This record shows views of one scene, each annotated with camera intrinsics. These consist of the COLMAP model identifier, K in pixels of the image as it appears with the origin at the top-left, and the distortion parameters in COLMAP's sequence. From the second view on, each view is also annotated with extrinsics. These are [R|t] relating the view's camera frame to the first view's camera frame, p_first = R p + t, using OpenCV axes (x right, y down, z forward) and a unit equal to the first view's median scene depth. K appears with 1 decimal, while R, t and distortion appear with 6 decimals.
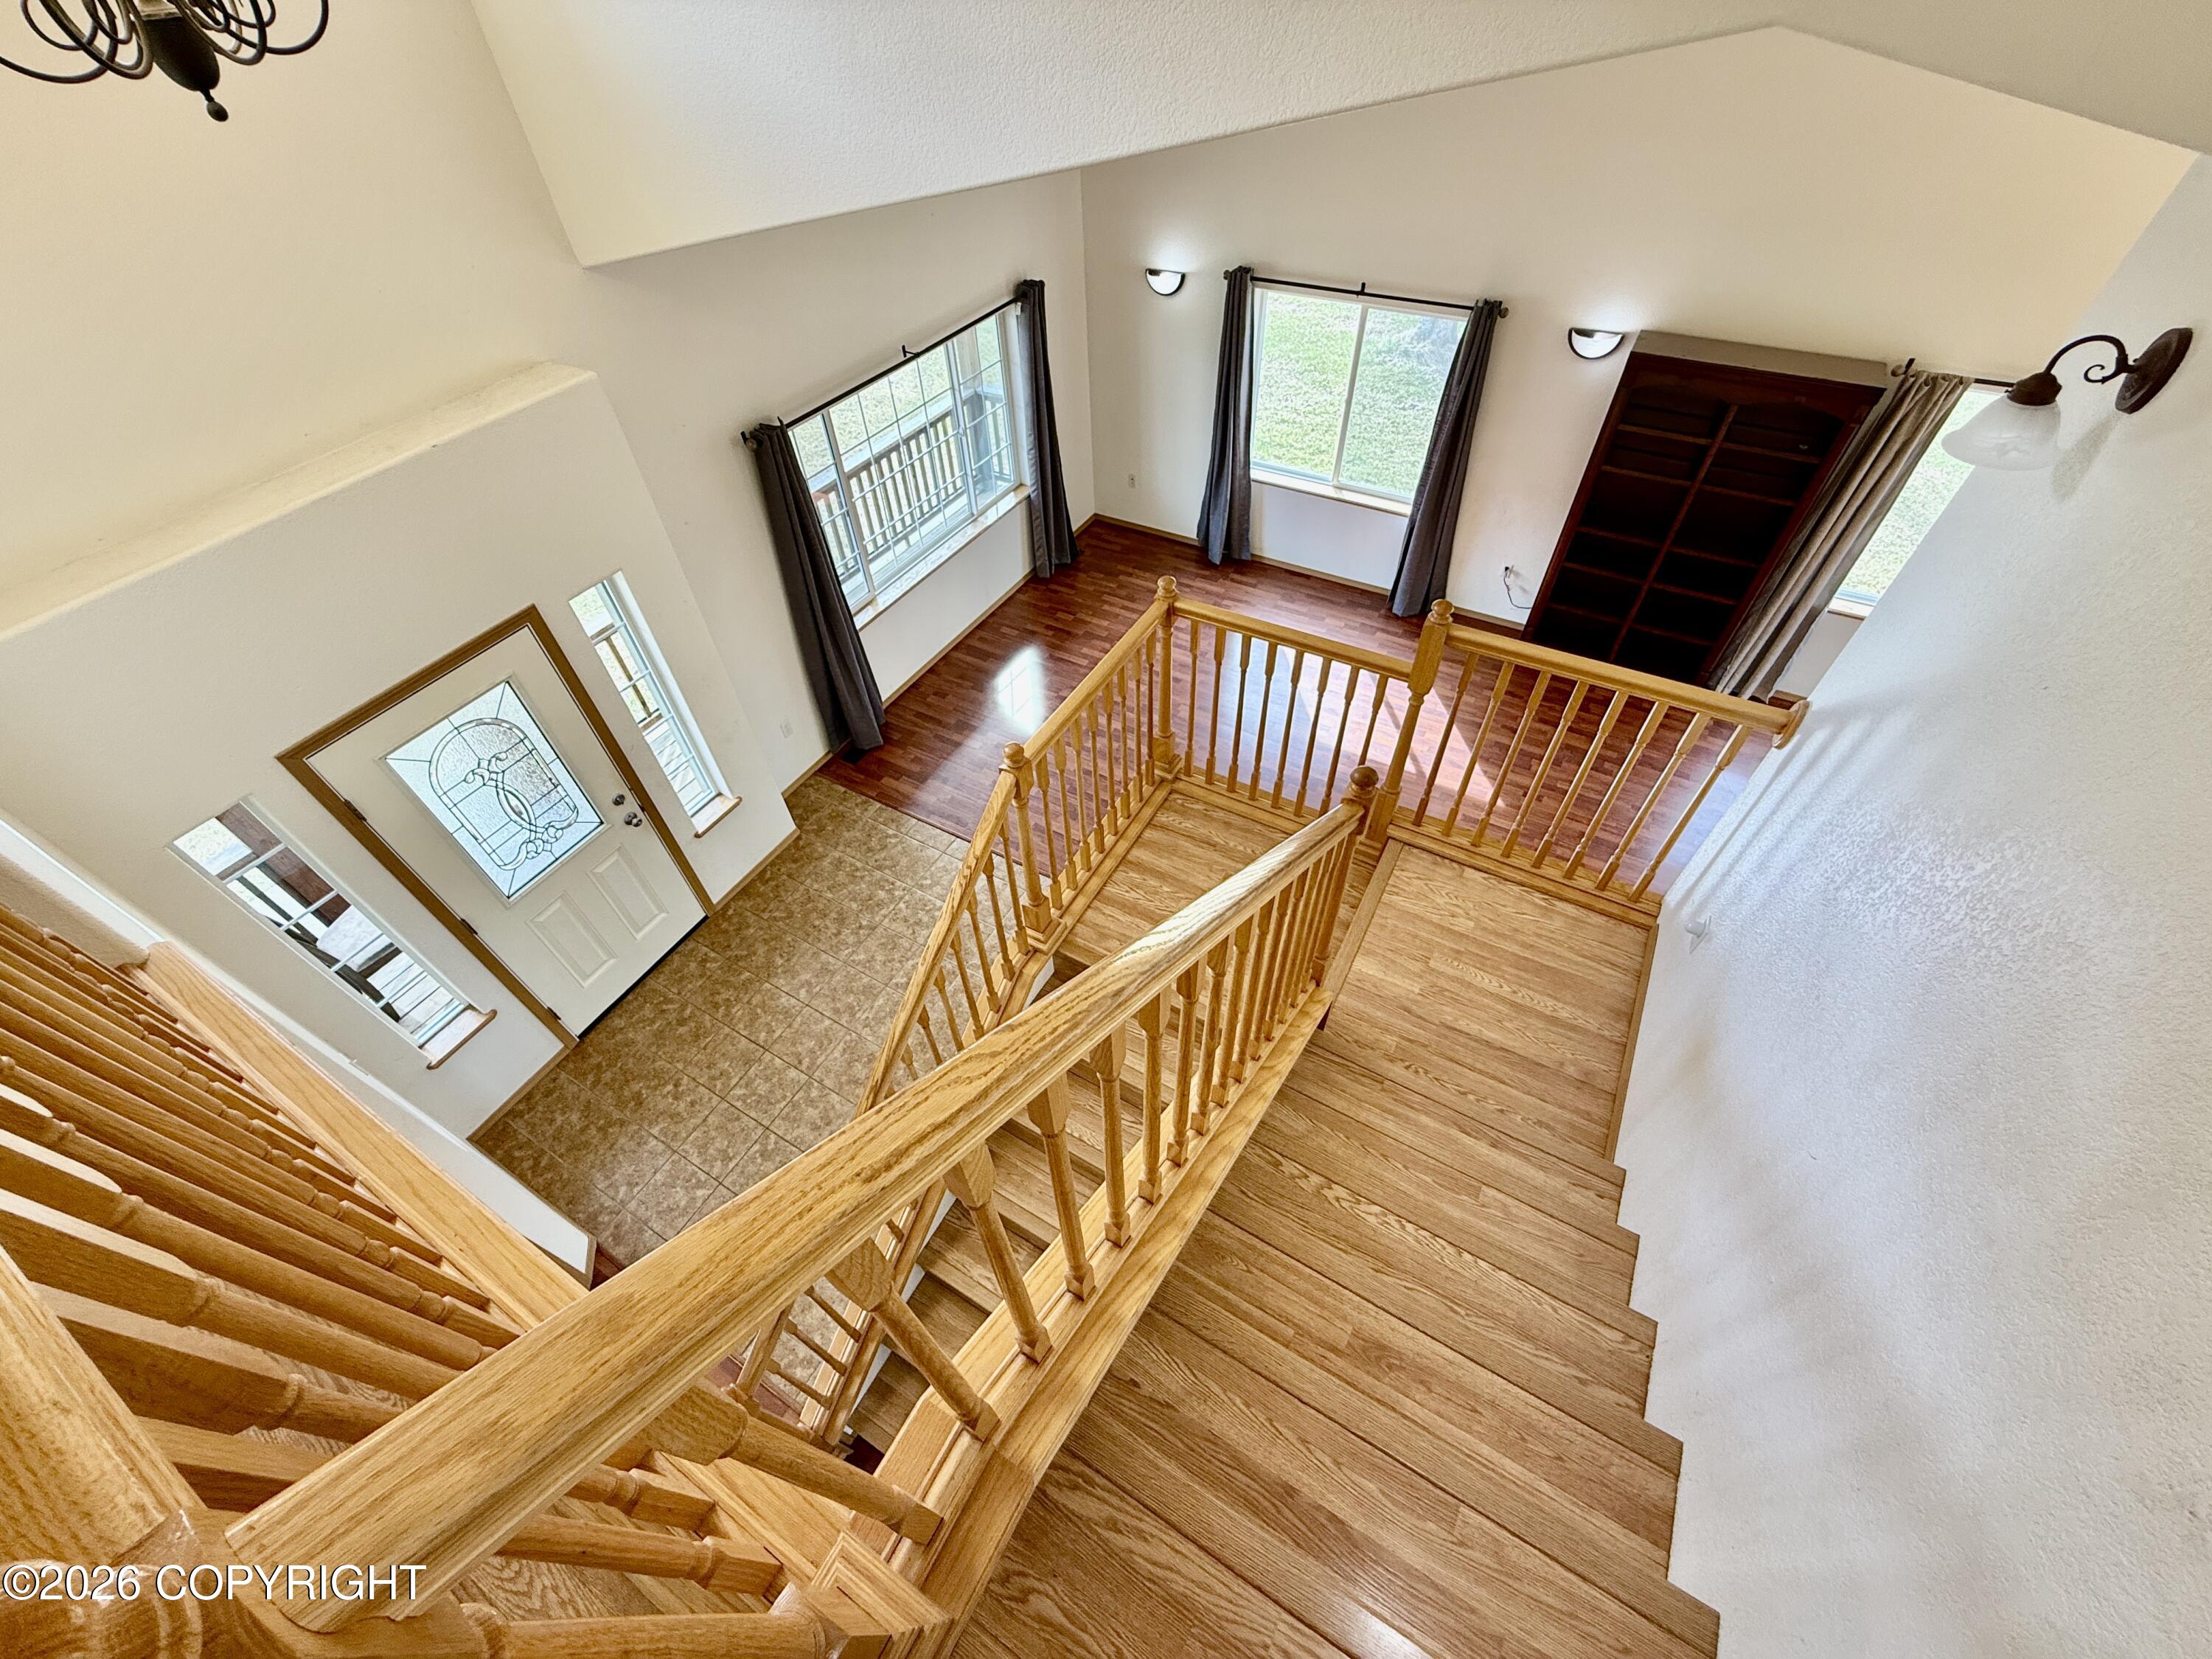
lens RADIAL K [[876.8, 0, 1095.5], [0, 876.8, 825.7], [0, 0, 1]] dist [0.000211, 0.000083]
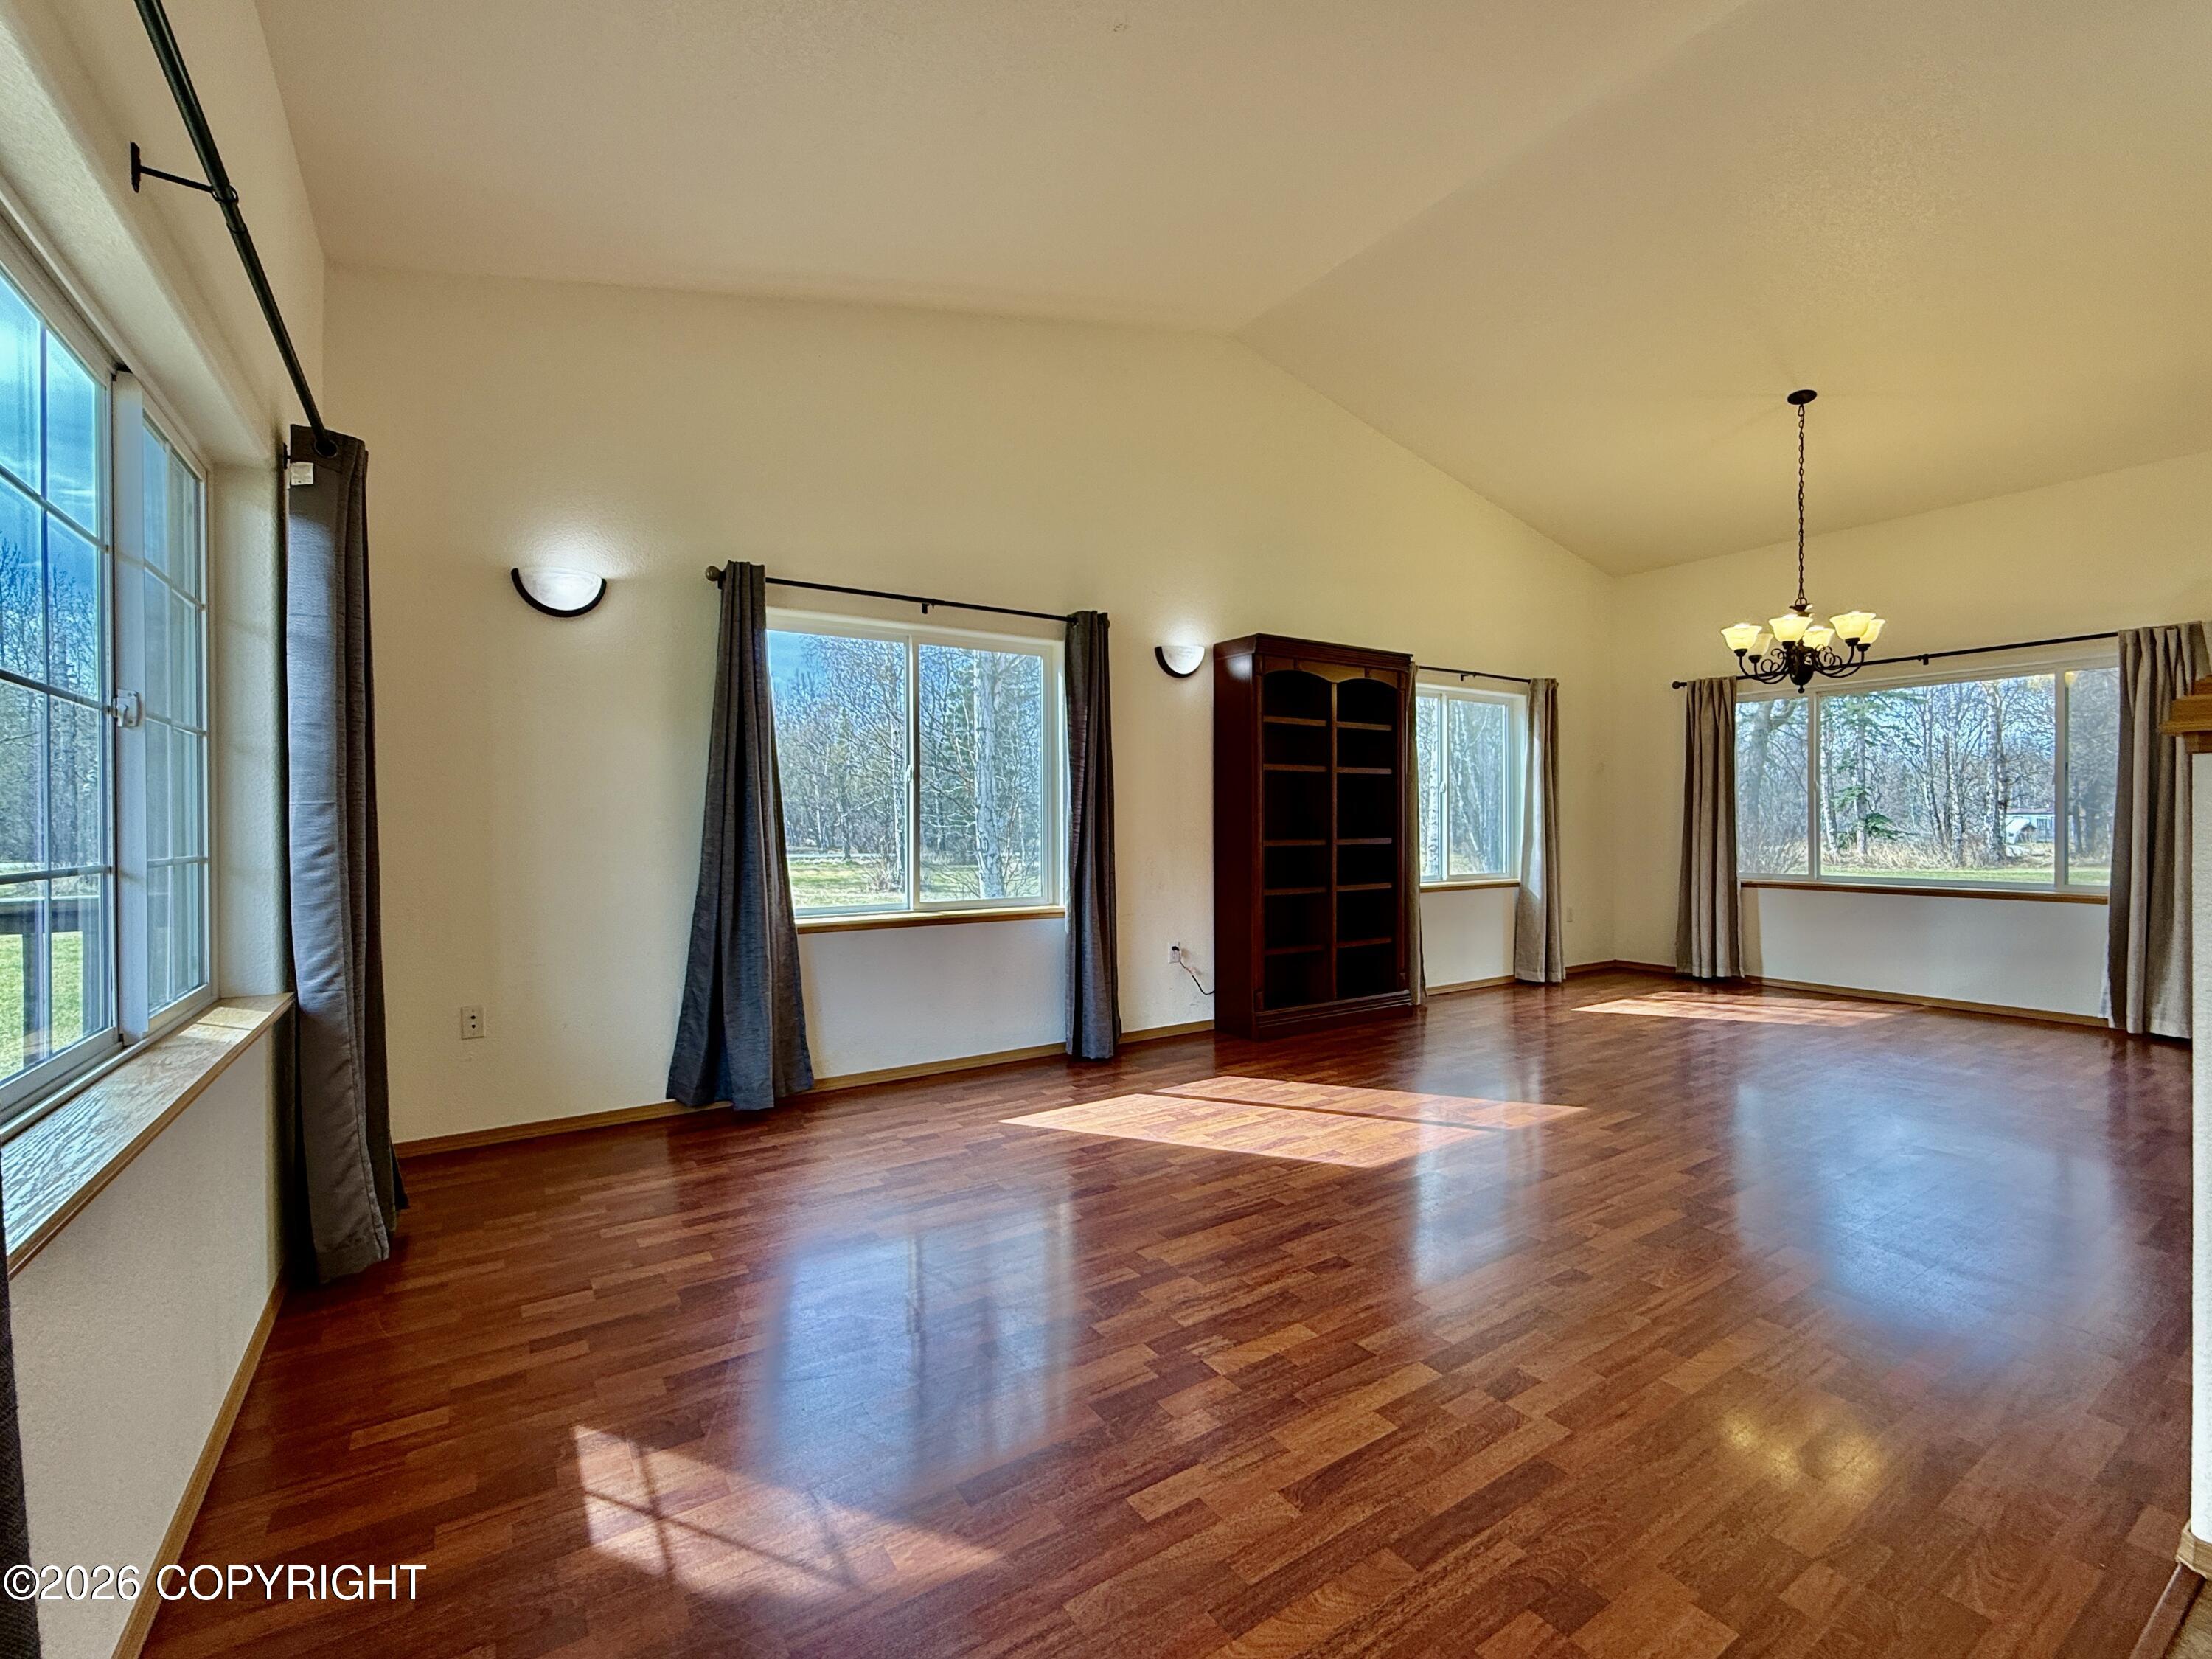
lens RADIAL K [[955.0, 0, 1110.0], [0, 955.0, 822.9], [0, 0, 1]] dist [0.001401, 0.000225]
pose [[0.434525, 0.033061, 0.900053, -0.282083], [0.658890, 0.669644, -0.342695, -0.132020], [-0.614045, 0.741946, 0.269194, 0.764807]]
